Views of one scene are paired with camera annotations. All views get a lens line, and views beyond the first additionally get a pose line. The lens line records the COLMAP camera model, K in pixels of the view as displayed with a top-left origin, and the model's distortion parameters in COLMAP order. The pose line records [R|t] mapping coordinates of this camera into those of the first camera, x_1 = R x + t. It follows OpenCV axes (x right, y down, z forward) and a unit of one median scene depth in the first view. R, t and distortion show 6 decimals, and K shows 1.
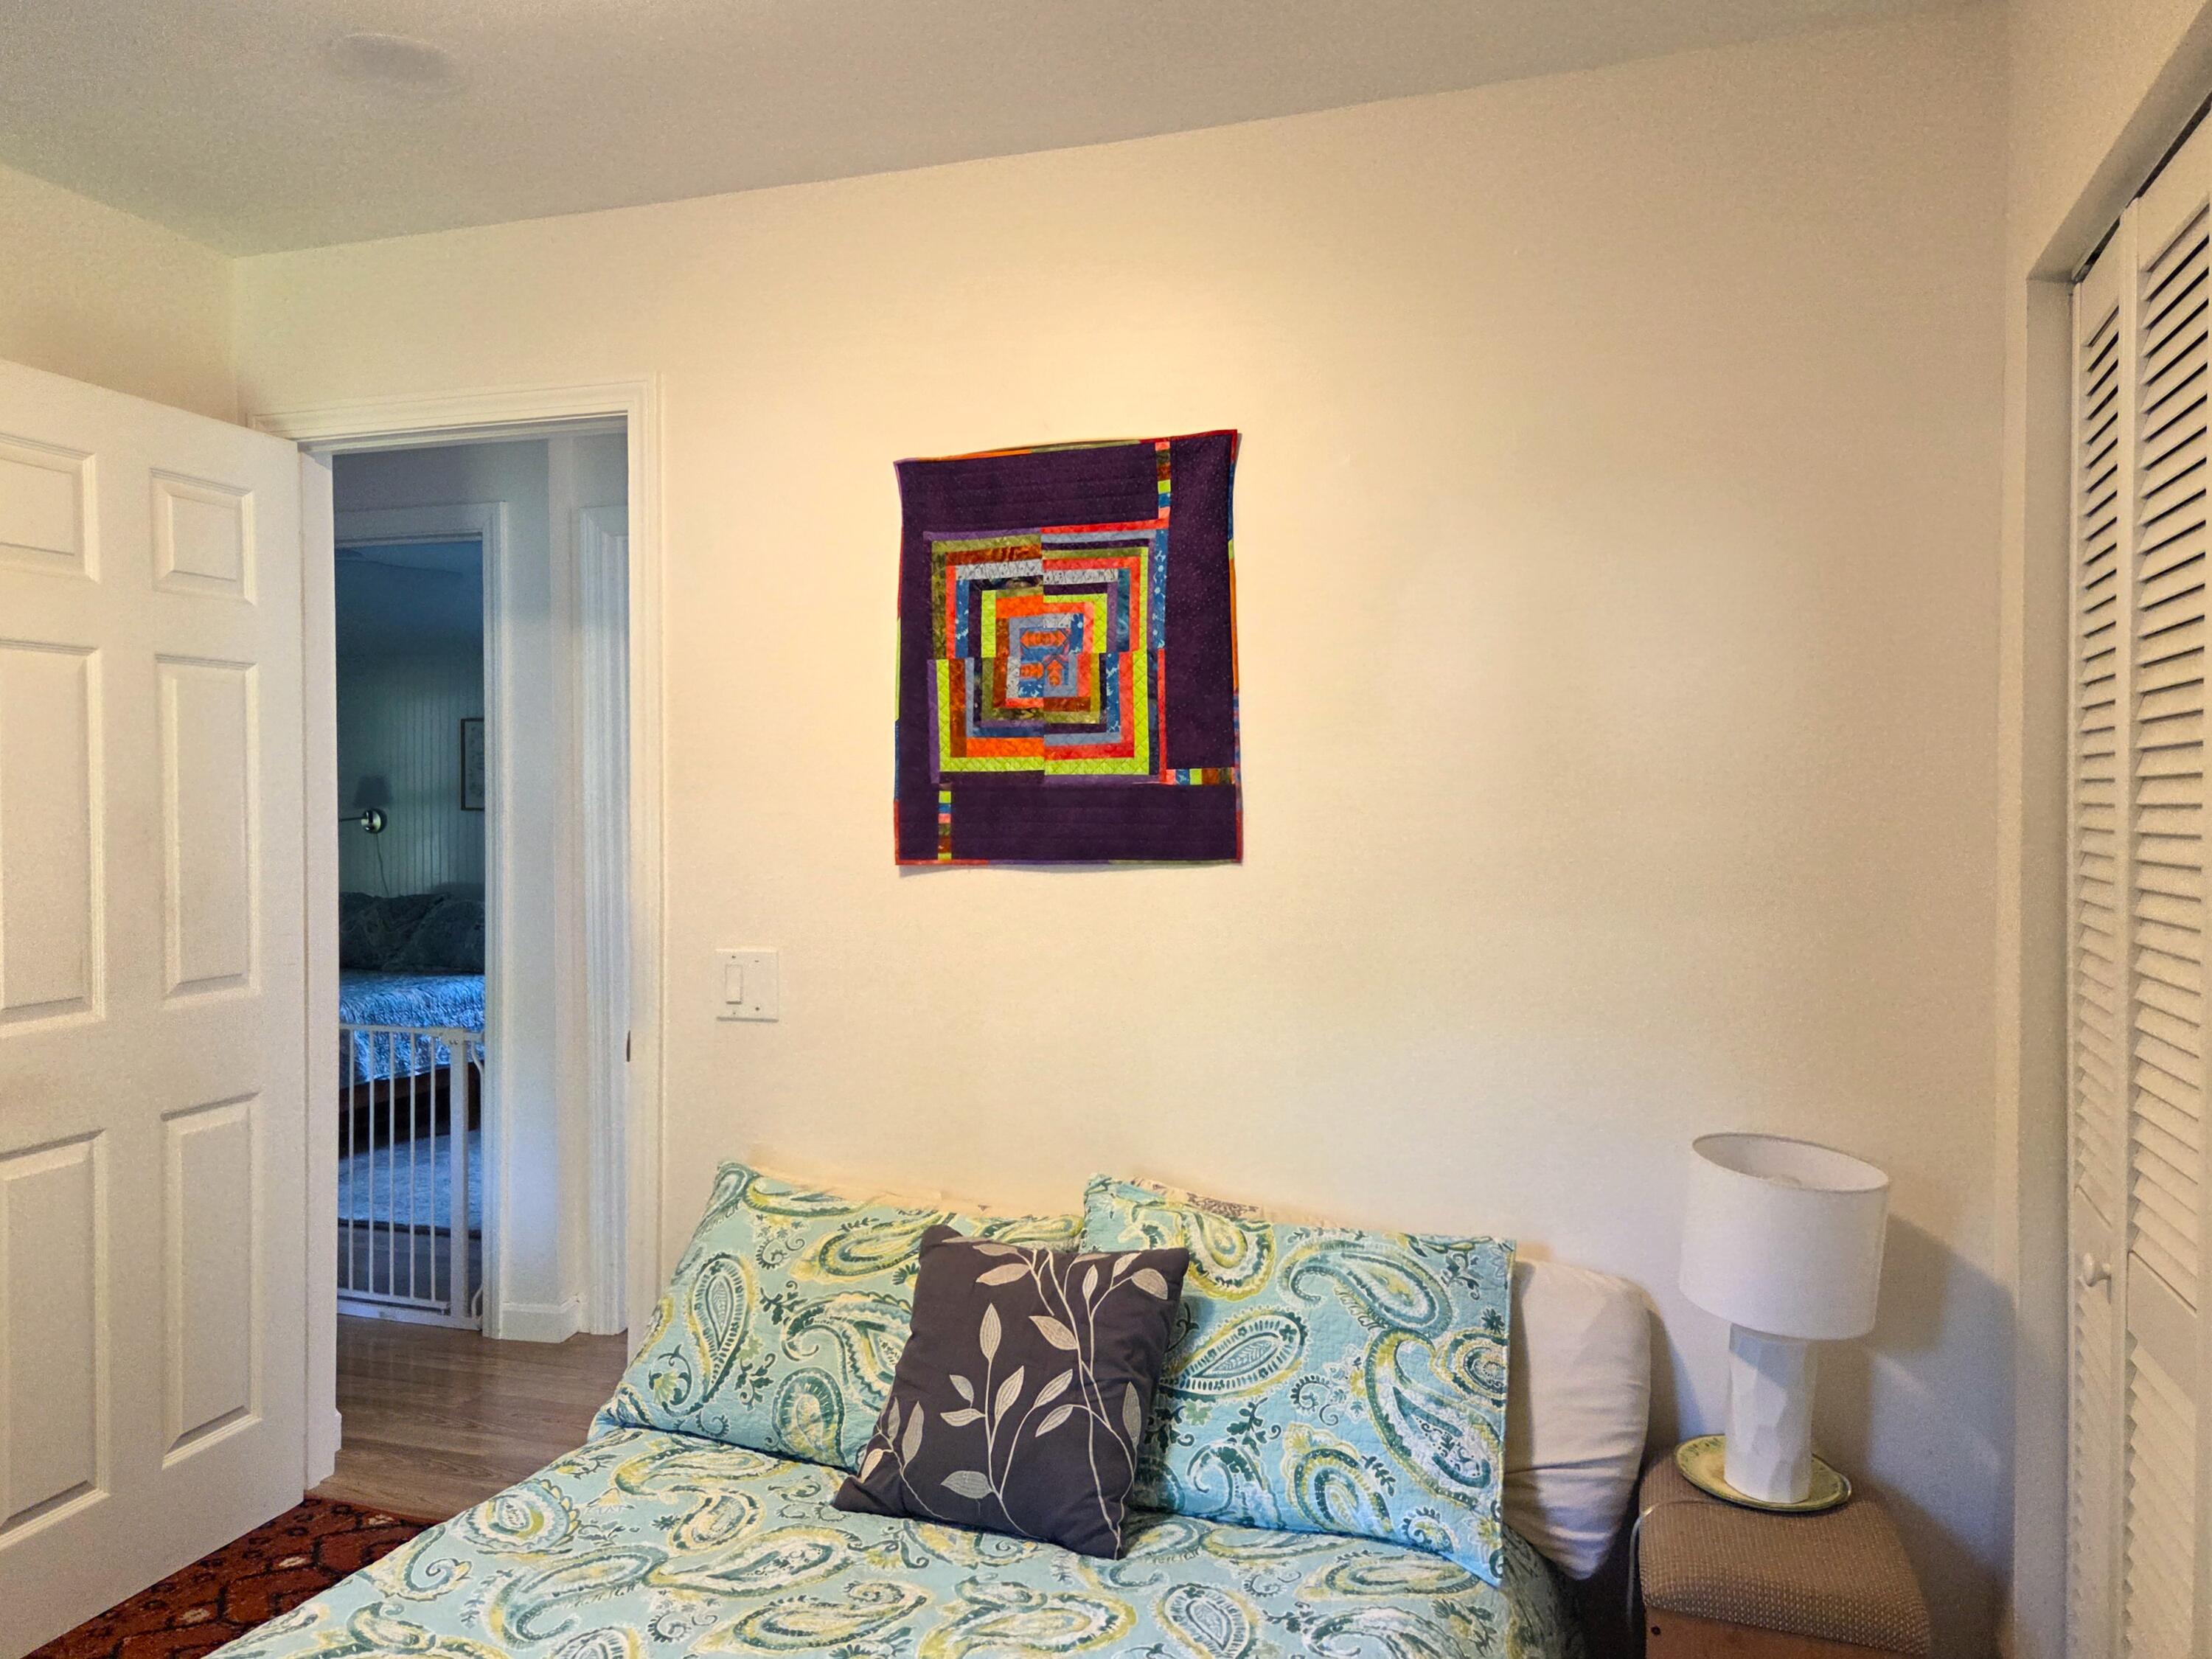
lens RADIAL K [[1588.9, 0, 1110.6], [0, 1588.9, 825.5], [0, 0, 1]] dist [0.079242, -0.064630]
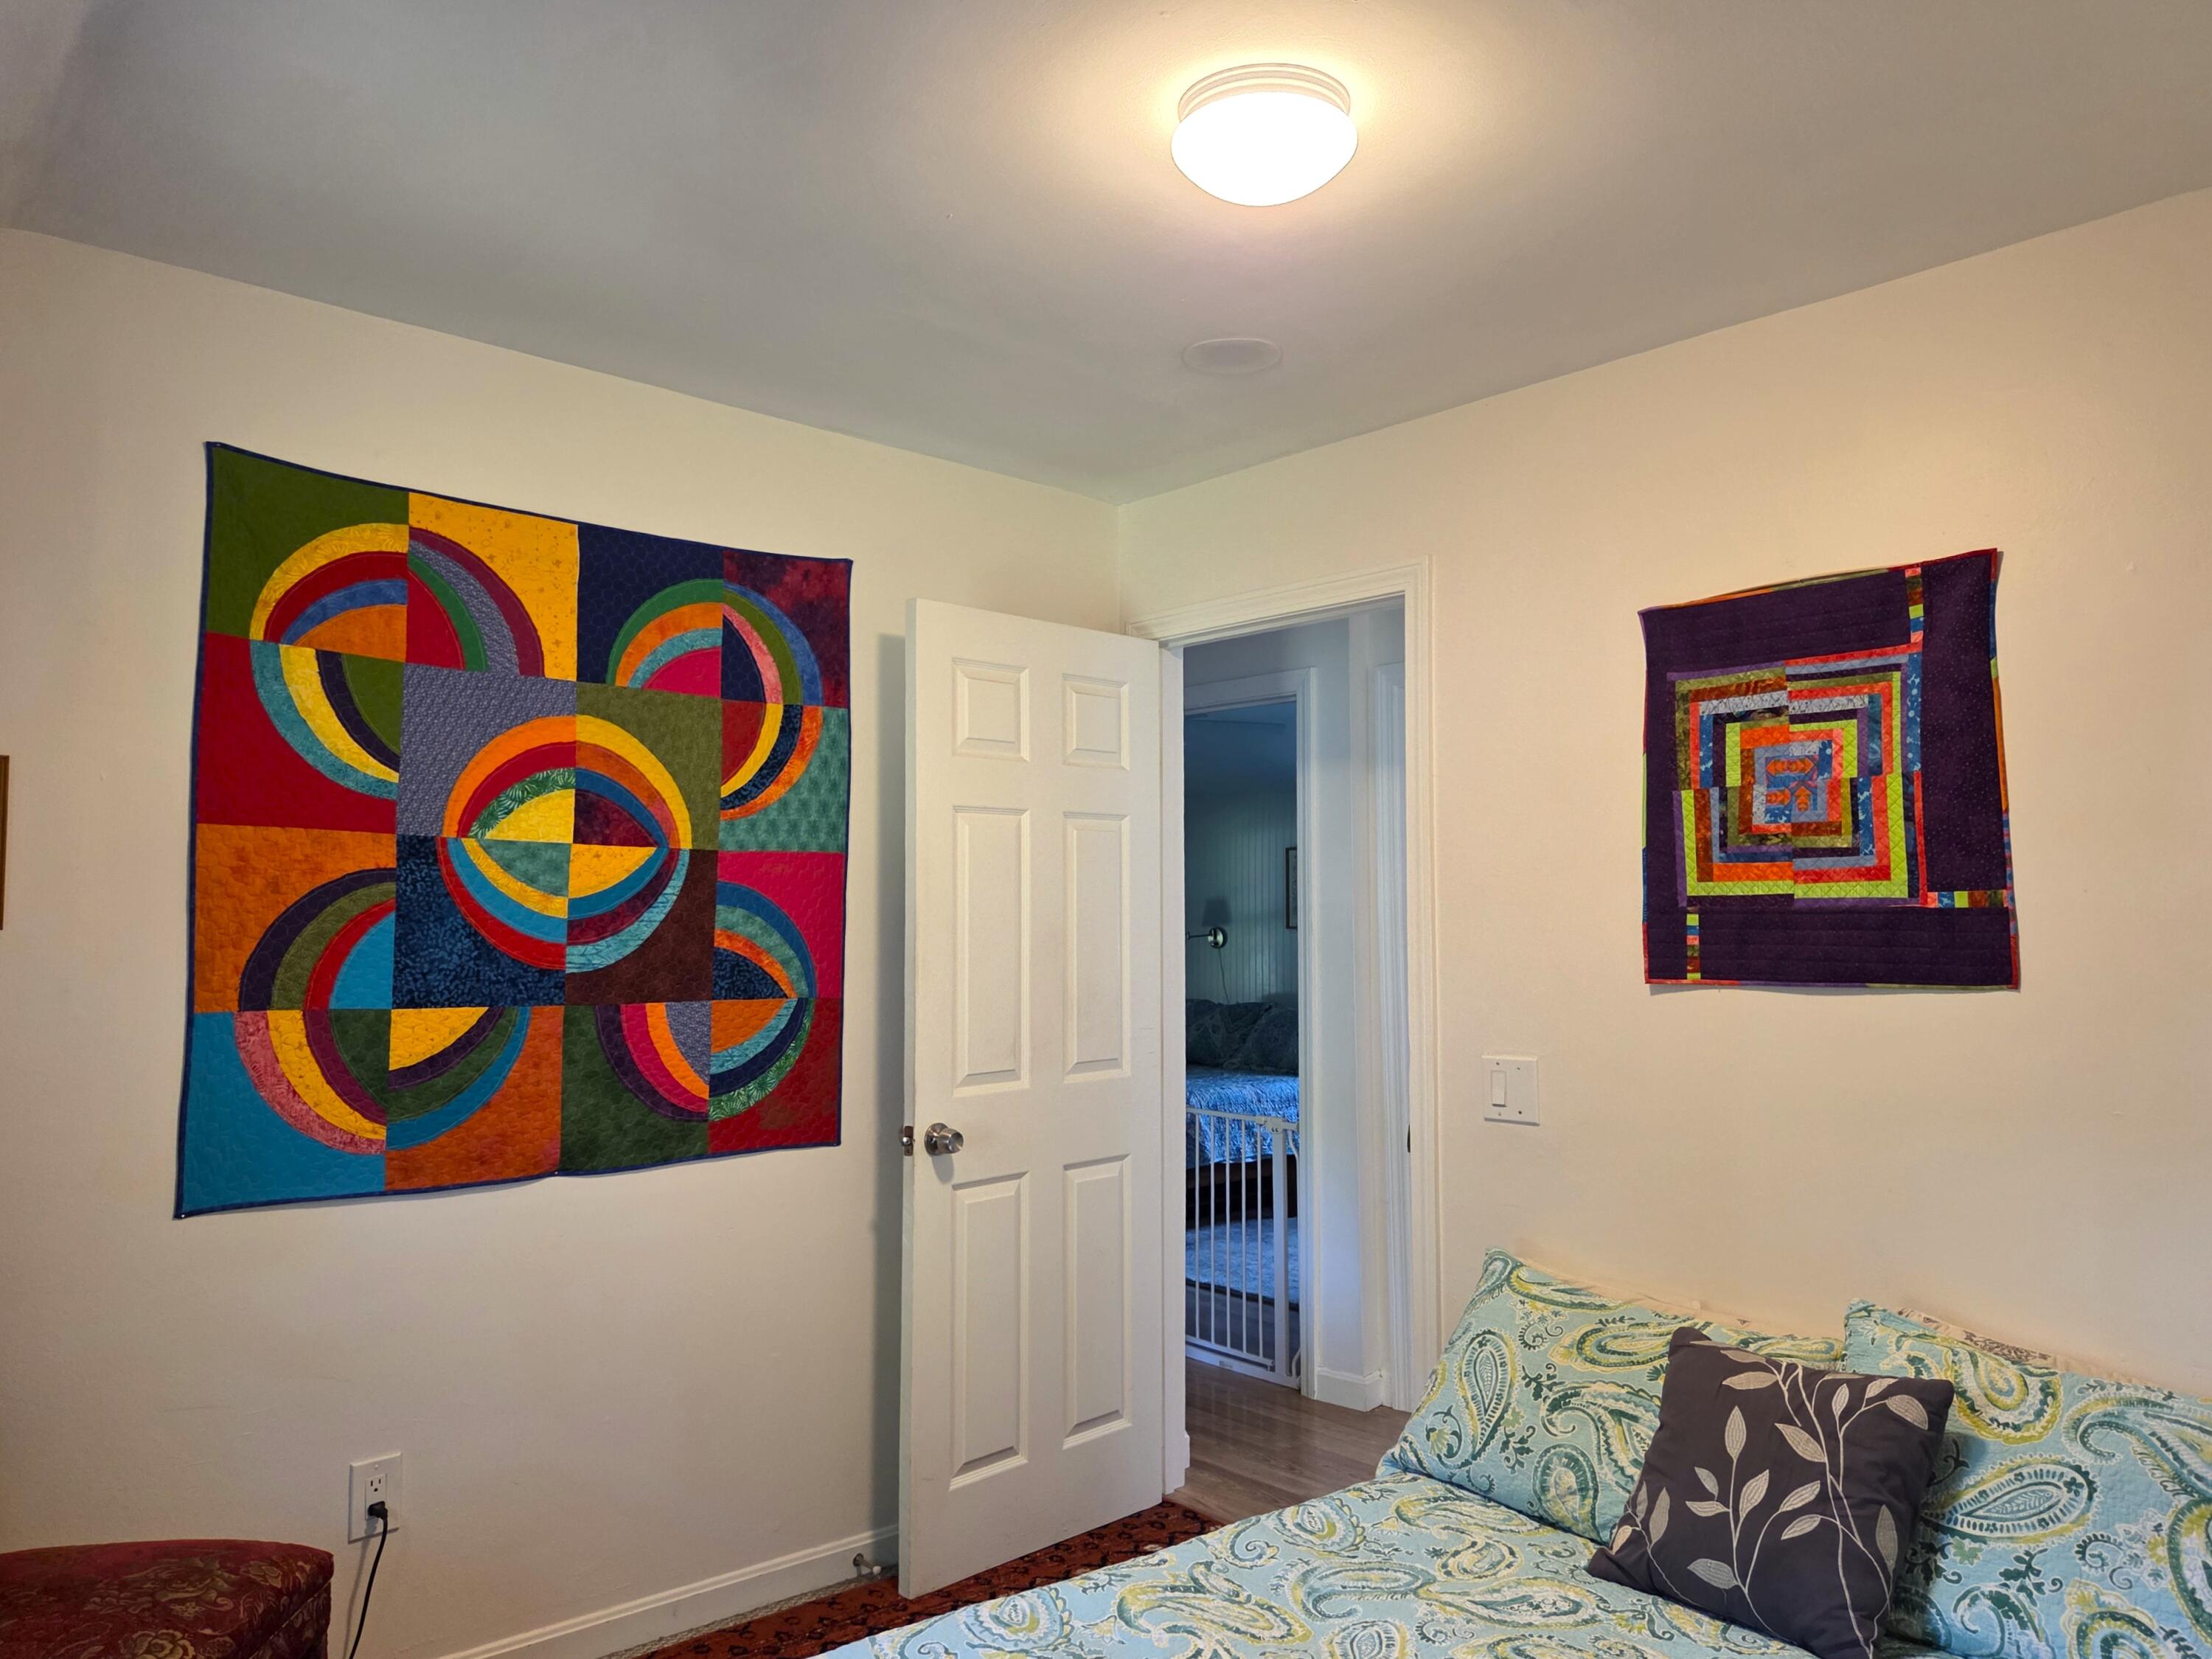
lens RADIAL K [[1588.9, 0, 1110.6], [0, 1588.9, 825.5], [0, 0, 1]] dist [0.079242, -0.064630]
pose [[0.878007, -0.028565, -0.477795, 0.073520], [-0.006848, 0.997366, -0.072211, -0.000695], [0.478599, 0.066674, 0.875498, -0.131945]]
